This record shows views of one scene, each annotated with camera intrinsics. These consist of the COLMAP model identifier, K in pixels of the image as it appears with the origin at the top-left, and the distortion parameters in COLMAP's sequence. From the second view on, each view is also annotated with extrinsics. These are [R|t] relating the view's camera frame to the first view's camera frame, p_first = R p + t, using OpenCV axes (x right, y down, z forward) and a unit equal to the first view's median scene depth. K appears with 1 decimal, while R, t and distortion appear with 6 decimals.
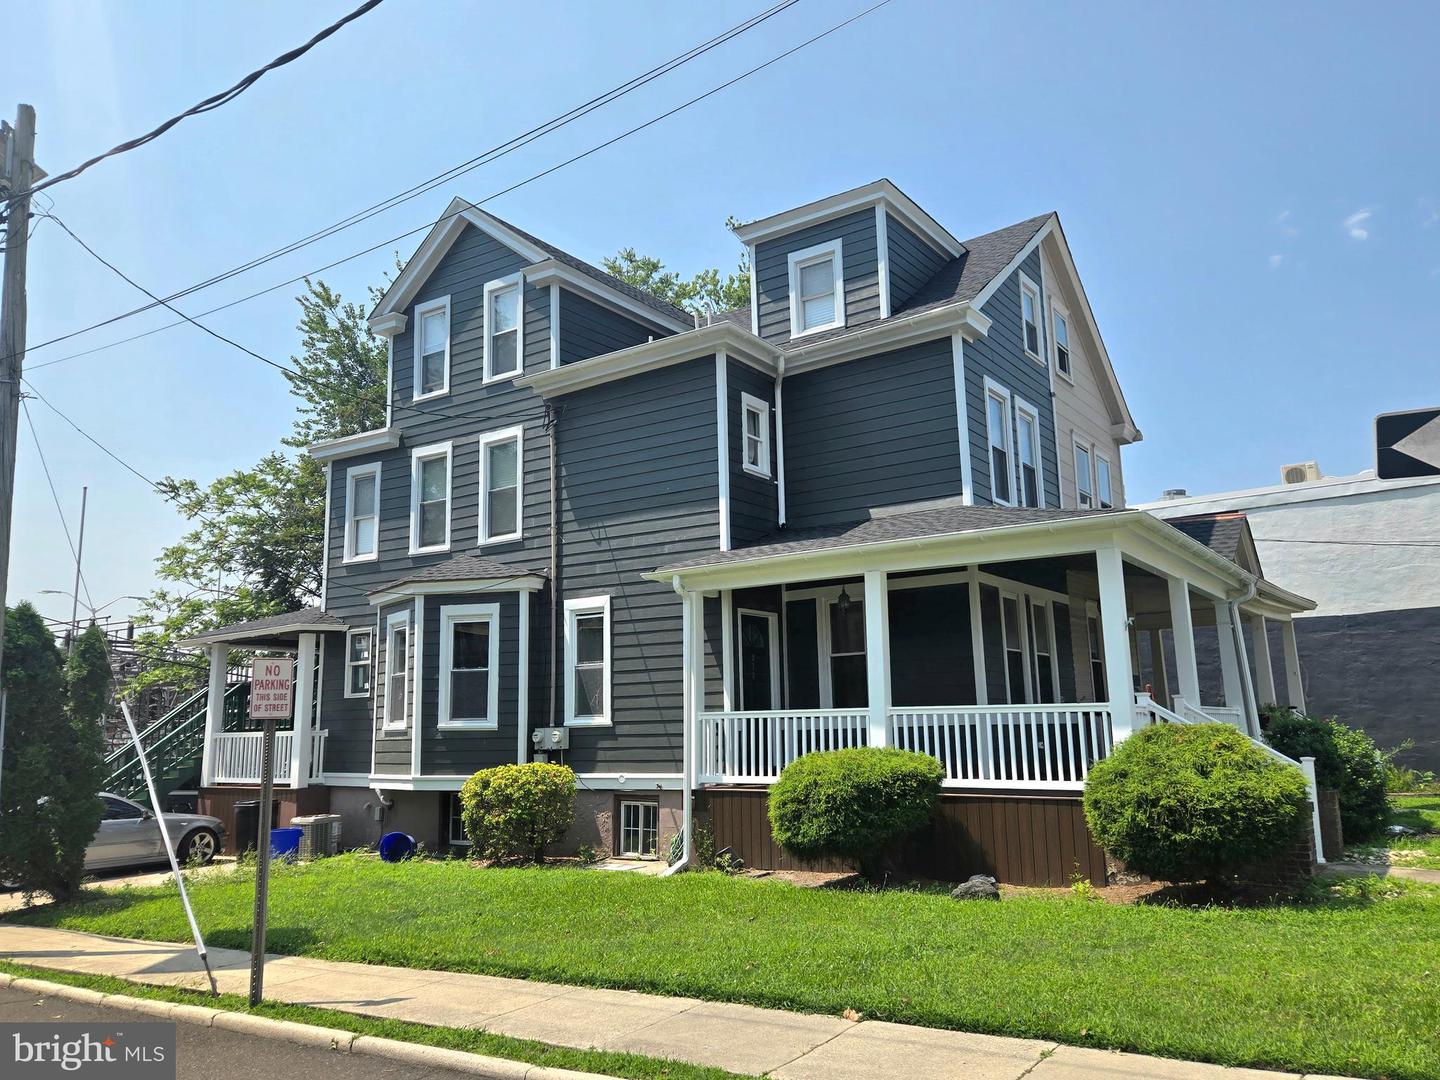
lens RADIAL K [[1126.1, 0, 718.9], [0, 1126.1, 539.3], [0, 0, 1]] dist [0.051596, 0.001198]
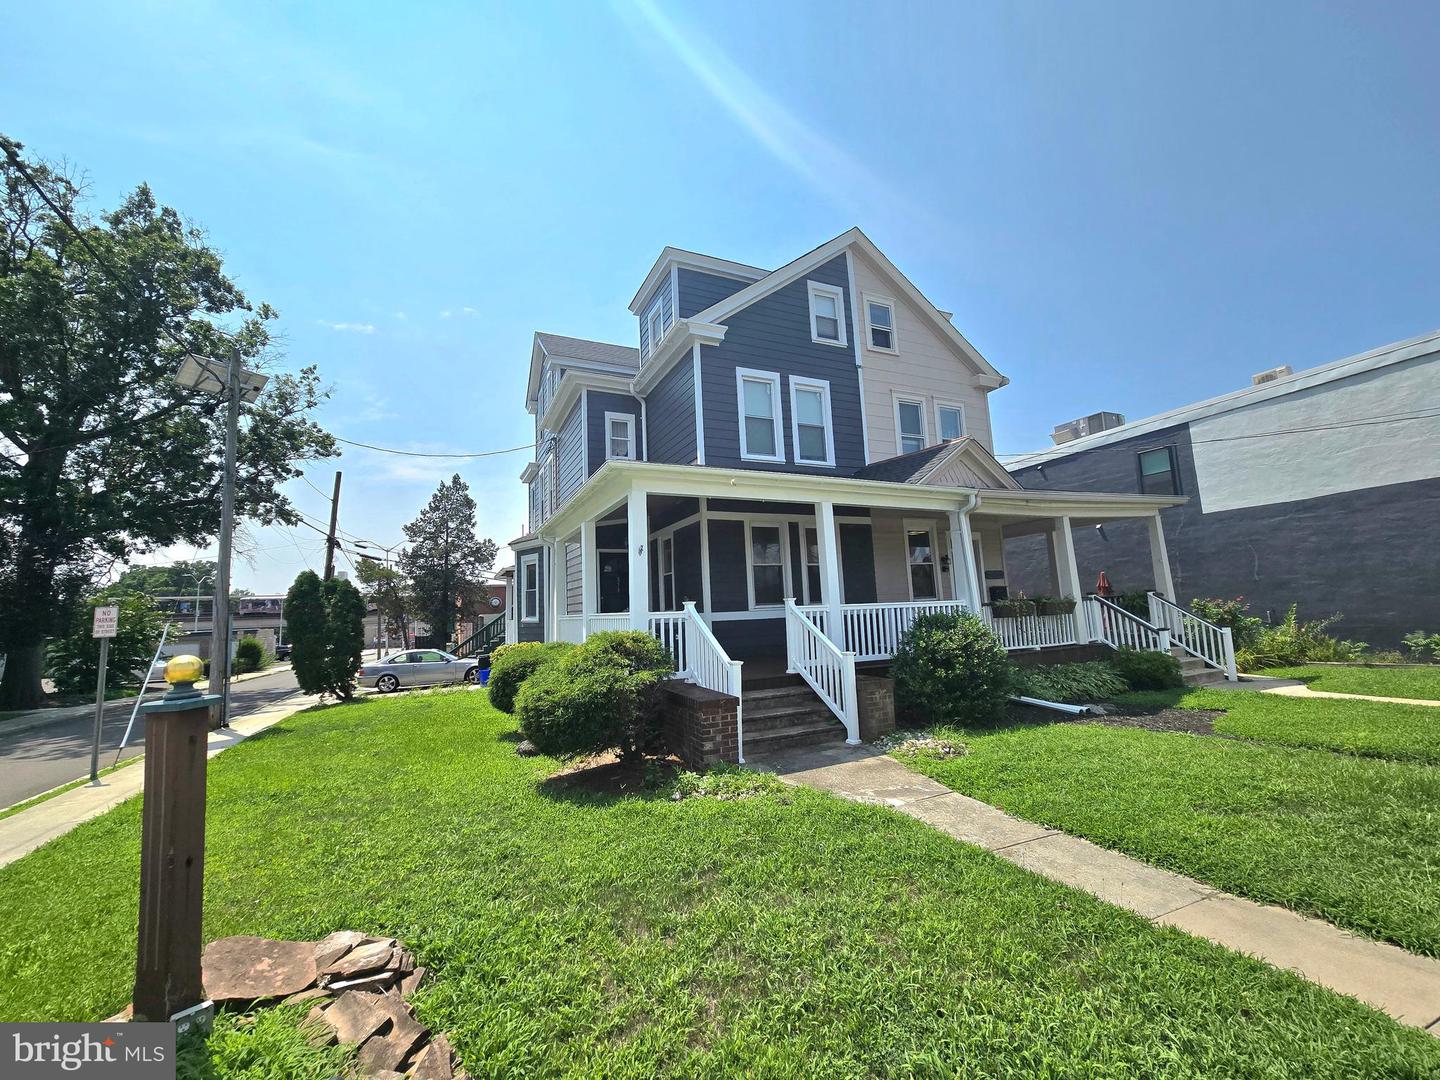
lens RADIAL K [[587.8, 0, 719.2], [0, 587.8, 540.2], [0, 0, 1]] dist [0.009610, 0.000326]
pose [[0.864504, -0.076113, -0.496830, 0.415141], [0.109568, 0.993234, 0.038491, 0.024632], [0.490539, -0.087713, 0.866994, 0.265576]]
